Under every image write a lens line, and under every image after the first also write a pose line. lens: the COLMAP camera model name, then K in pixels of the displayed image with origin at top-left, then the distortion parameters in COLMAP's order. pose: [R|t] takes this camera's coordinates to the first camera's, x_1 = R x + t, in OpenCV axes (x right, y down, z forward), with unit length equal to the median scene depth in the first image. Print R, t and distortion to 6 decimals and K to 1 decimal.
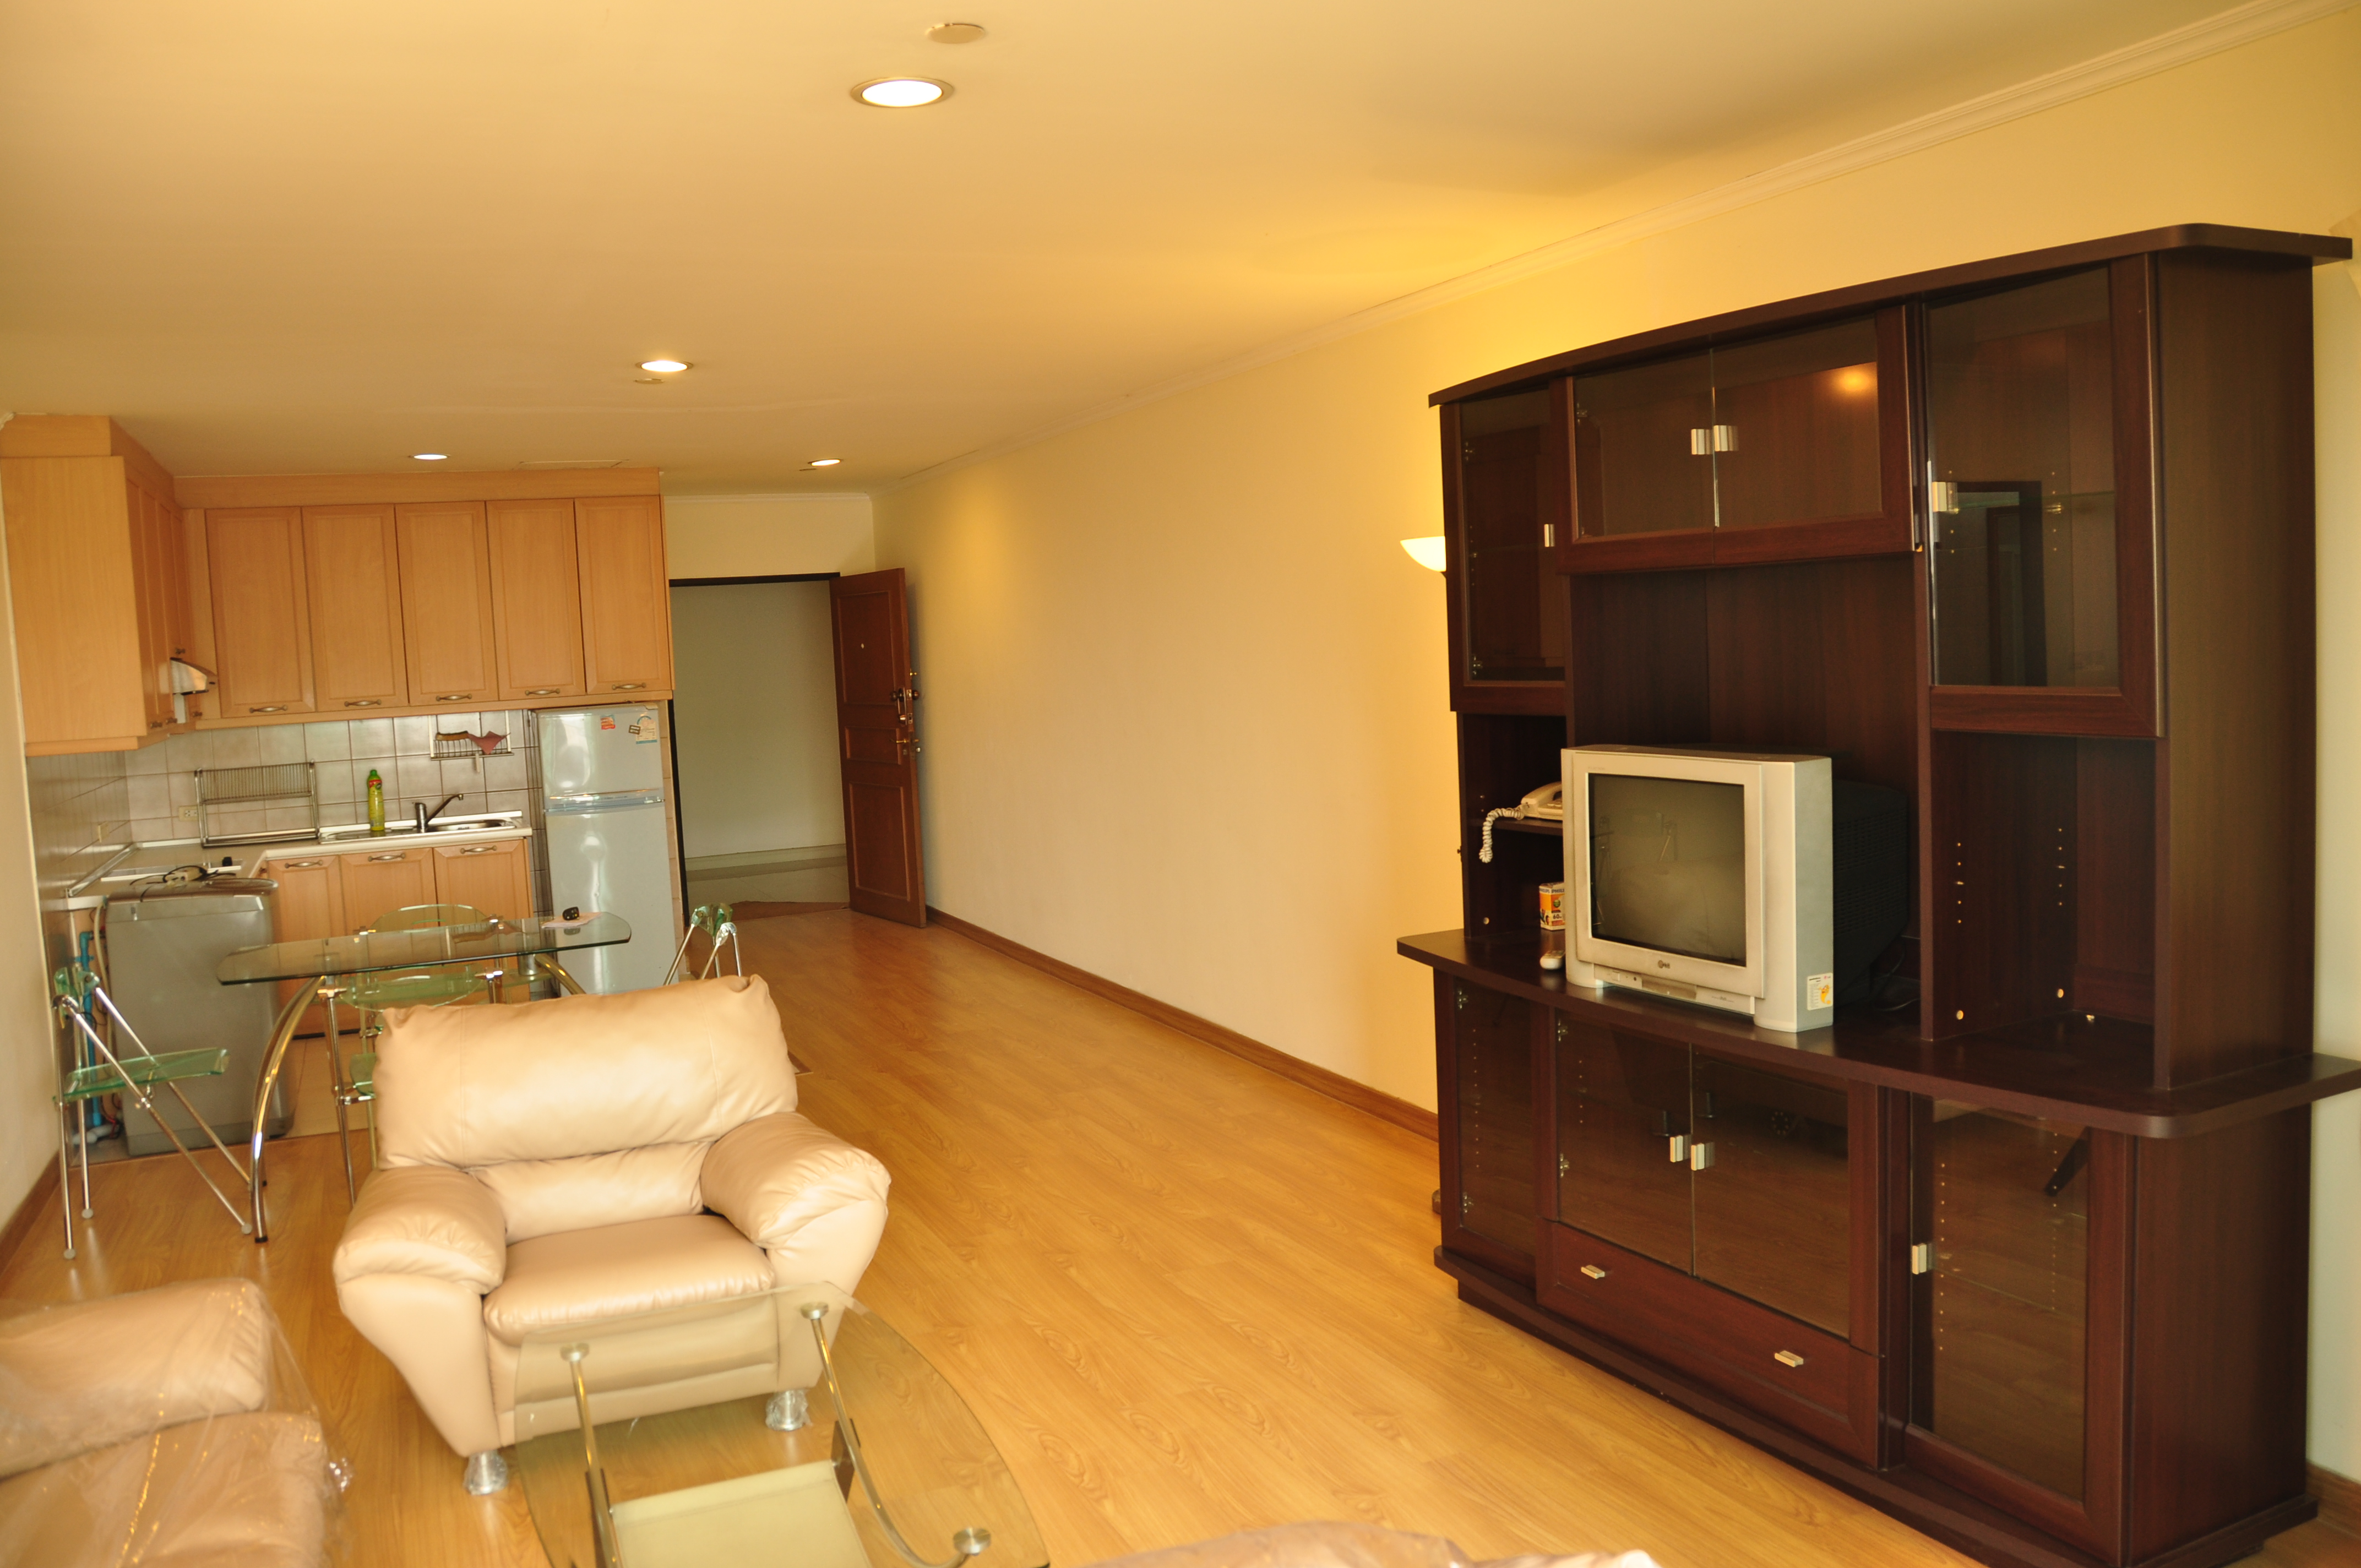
lens RADIAL K [[1833.8, 0, 1275.5], [0, 1833.8, 785.2], [0, 0, 1]] dist [-0.192878, 0.162695]
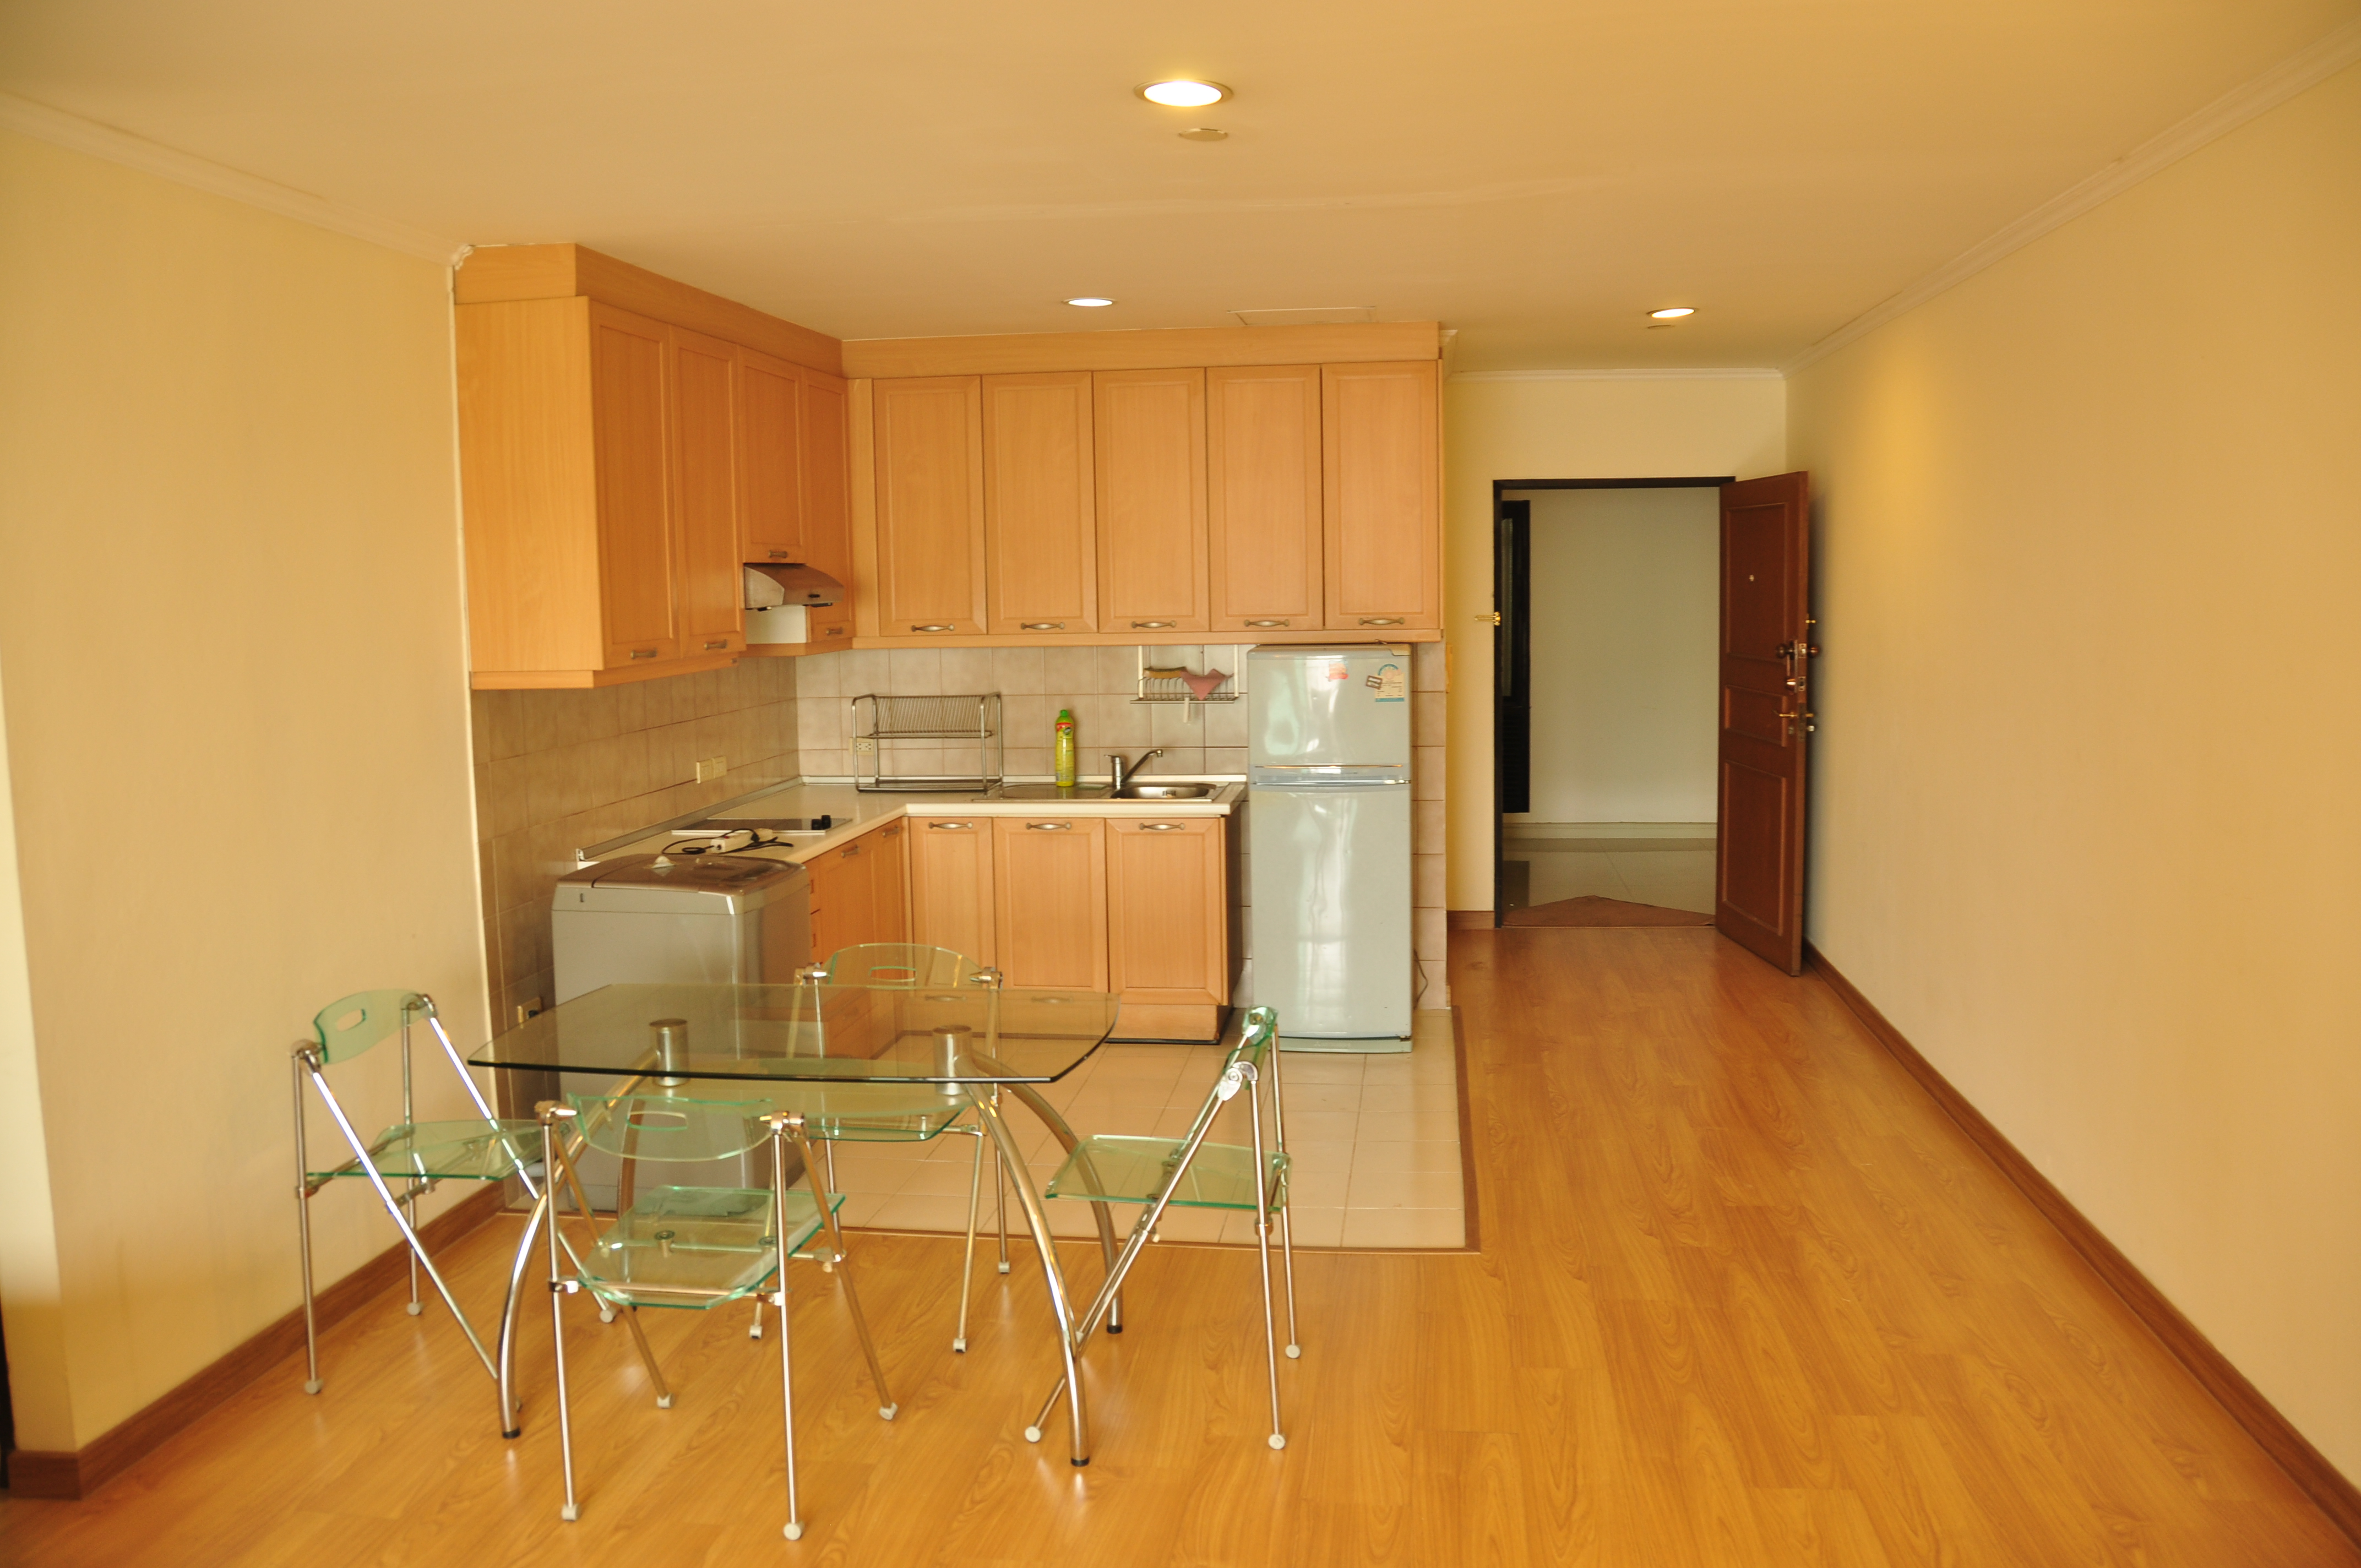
lens RADIAL K [[1911.3, 0, 1180.5], [0, 1911.3, 784.0], [0, 0, 1]] dist [-0.164367, 0.191580]
pose [[0.830906, 0.094074, -0.548402, 0.005790], [-0.071203, 0.995478, 0.062883, -0.033500], [0.551837, -0.013202, 0.833847, 0.316502]]
